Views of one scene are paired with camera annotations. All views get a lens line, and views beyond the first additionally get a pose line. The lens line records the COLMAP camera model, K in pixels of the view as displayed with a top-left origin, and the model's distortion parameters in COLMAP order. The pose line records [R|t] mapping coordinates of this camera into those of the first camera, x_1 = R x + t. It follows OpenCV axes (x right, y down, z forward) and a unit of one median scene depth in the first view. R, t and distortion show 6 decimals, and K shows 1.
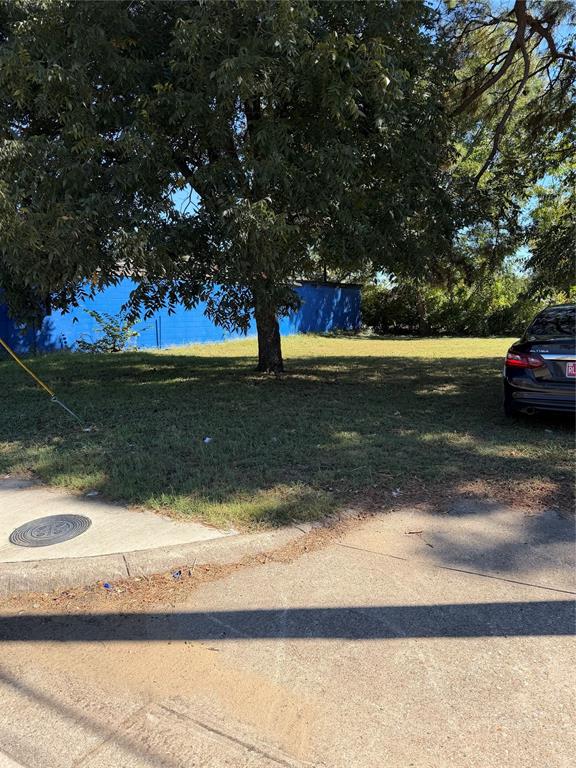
lens RADIAL K [[584.0, 0, 288.0], [0, 584.0, 384.0], [0, 0, 1]] dist [0.138399, -0.109120]
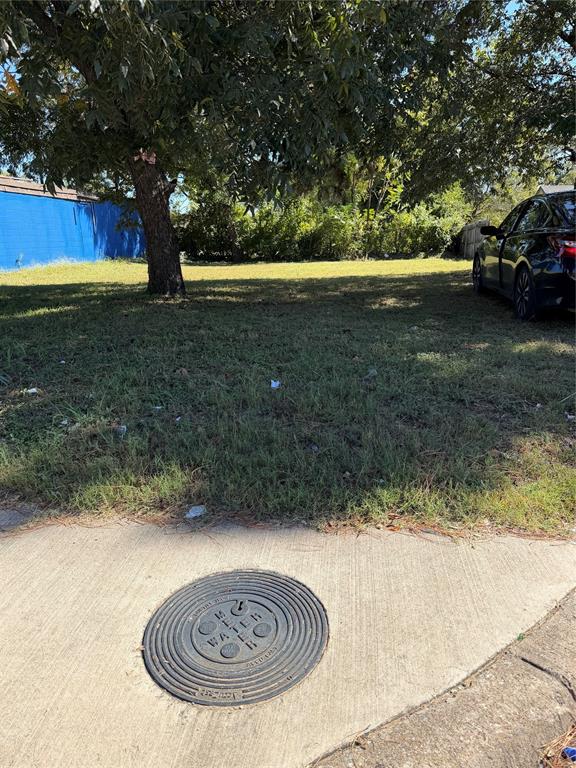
lens RADIAL K [[542.8, 0, 288.0], [0, 542.8, 384.0], [0, 0, 1]] dist [0.179249, -0.079402]
pose [[0.893692, -0.118194, 0.432834, -0.116722], [0.067988, 0.989214, 0.129745, 0.006081], [-0.443501, -0.086525, 0.892088, 0.145774]]
